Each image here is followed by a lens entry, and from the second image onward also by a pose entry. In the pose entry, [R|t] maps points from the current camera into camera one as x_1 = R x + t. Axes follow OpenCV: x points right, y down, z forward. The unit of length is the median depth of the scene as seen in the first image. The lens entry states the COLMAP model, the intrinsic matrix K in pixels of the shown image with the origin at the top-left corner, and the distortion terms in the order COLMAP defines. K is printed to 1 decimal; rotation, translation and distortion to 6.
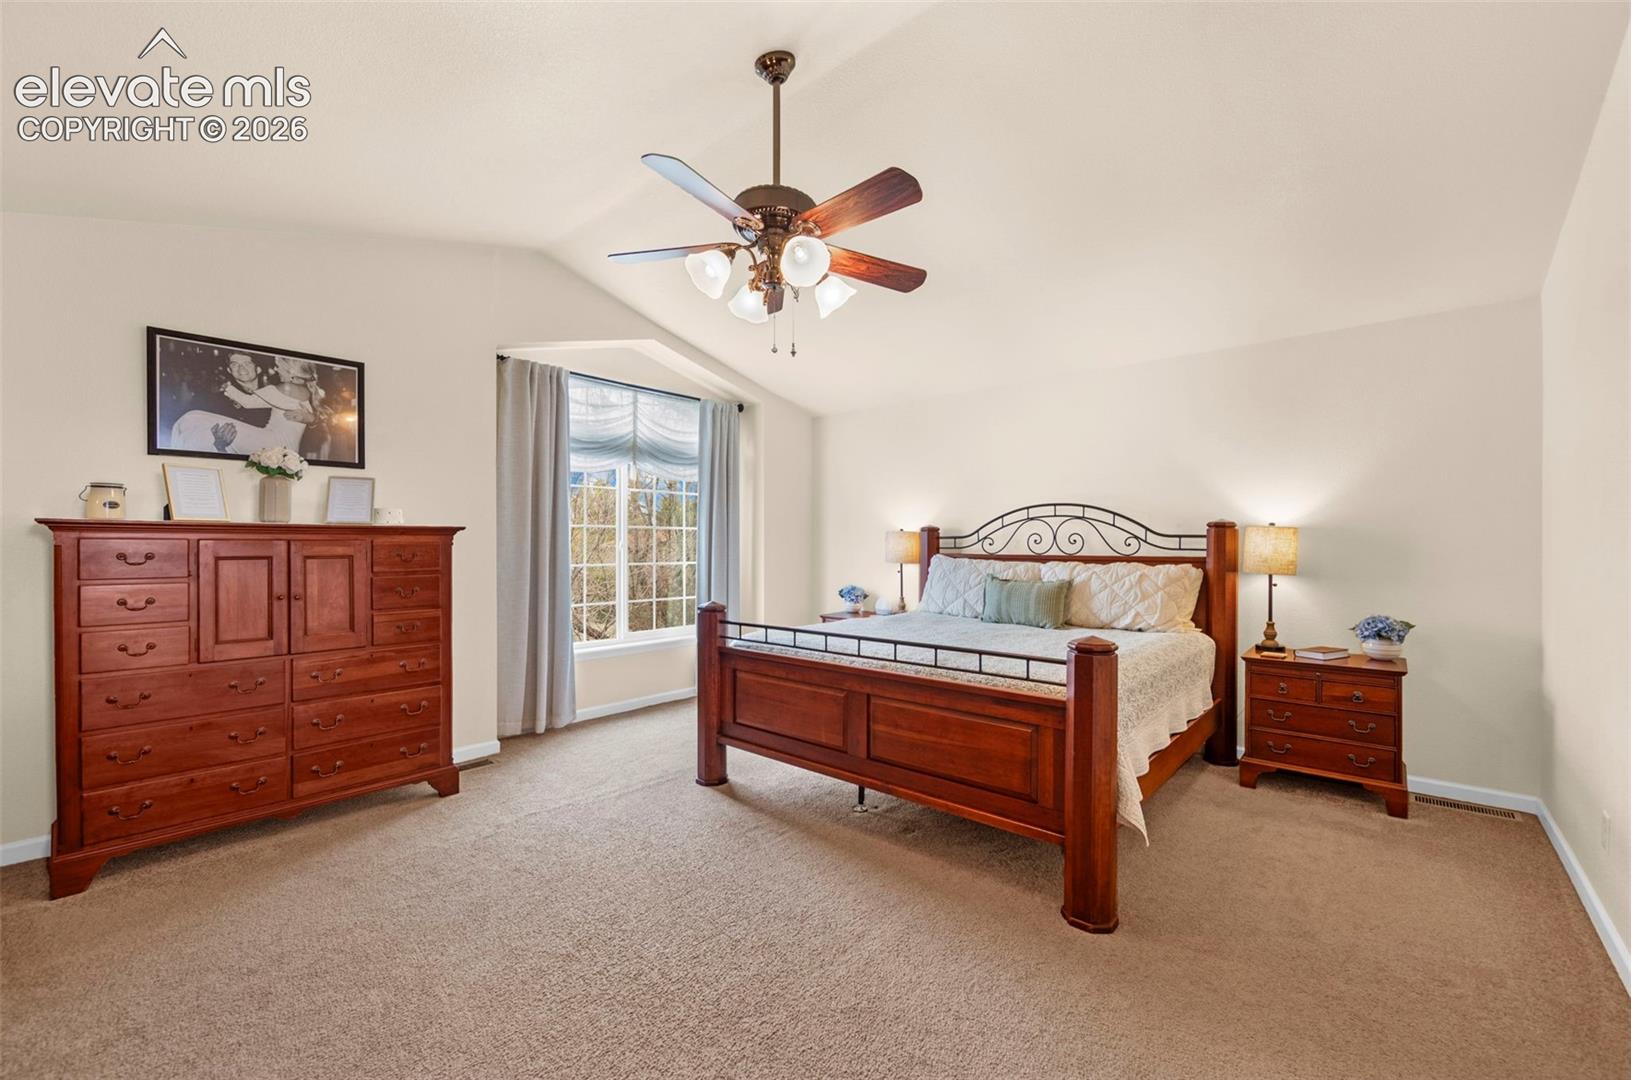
lens RADIAL K [[659.5, 0, 818.9], [0, 659.5, 543.7], [0, 0, 1]] dist [-0.006528, 0.000307]
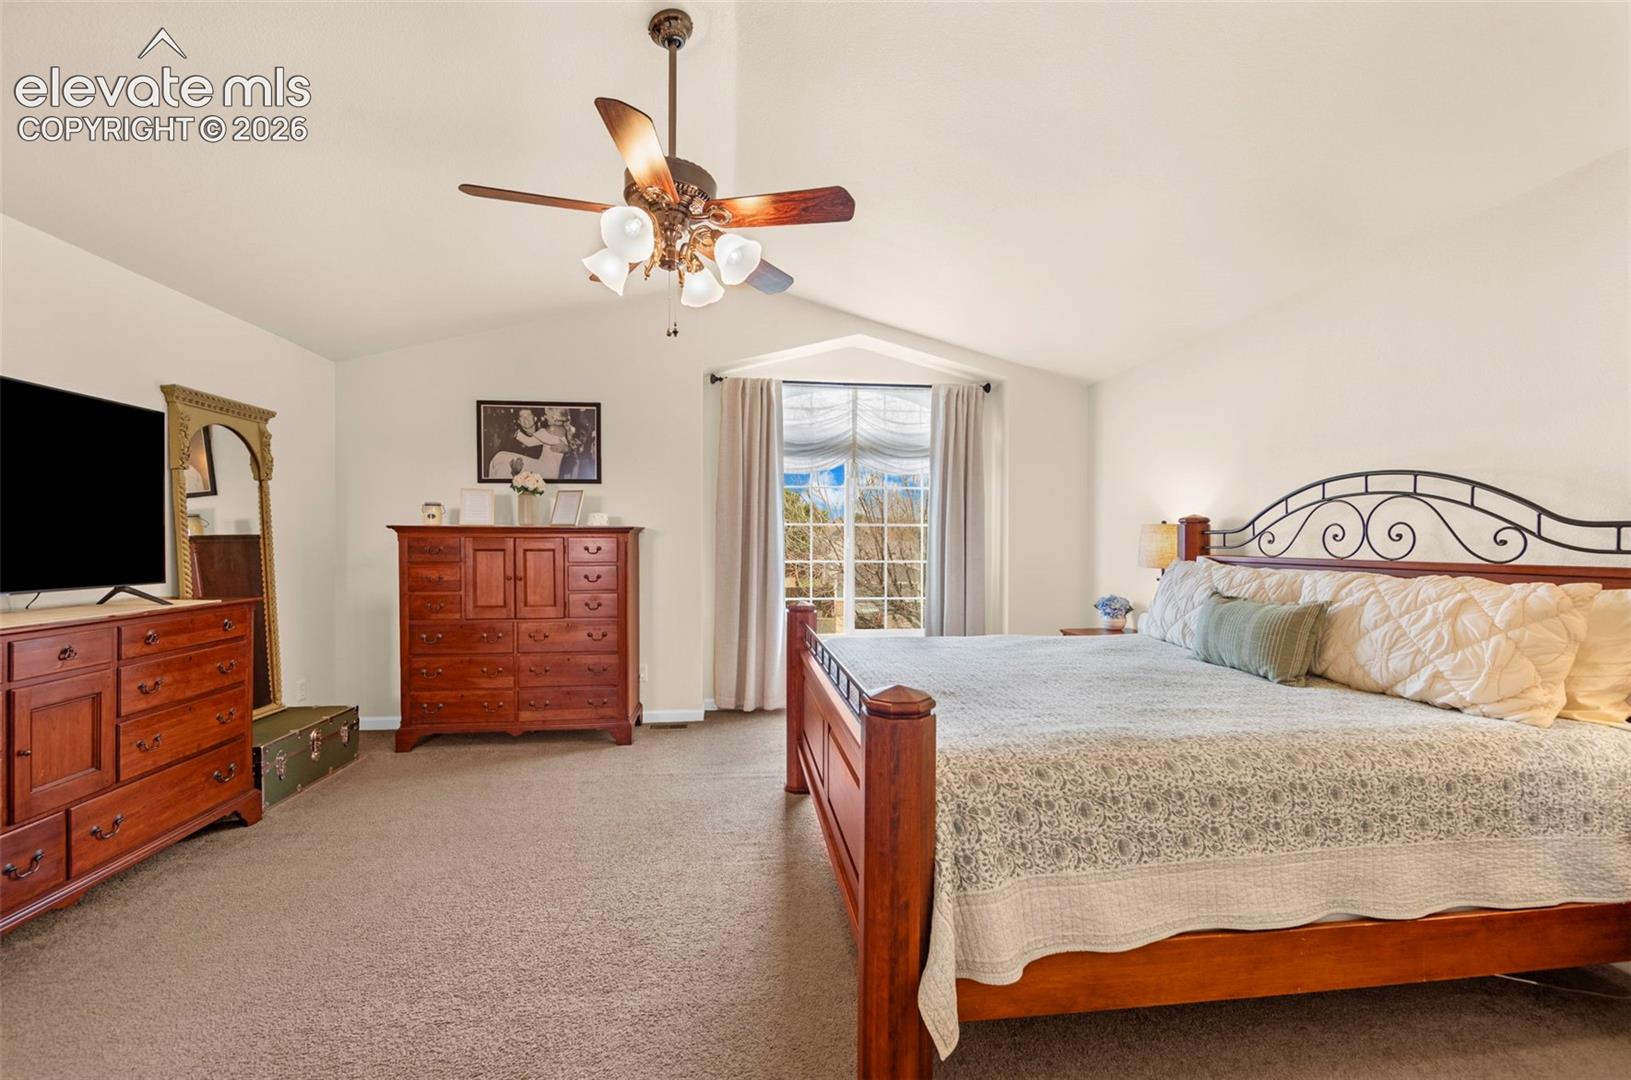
lens RADIAL K [[659.5, 0, 812.0], [0, 659.5, 544.4], [0, 0, 1]] dist [-0.006528, 0.000307]
pose [[0.742217, 0.003137, -0.670152, 0.418830], [-0.001243, 0.999994, 0.003304, 0.001999], [0.670158, -0.001619, 0.742217, 0.257669]]
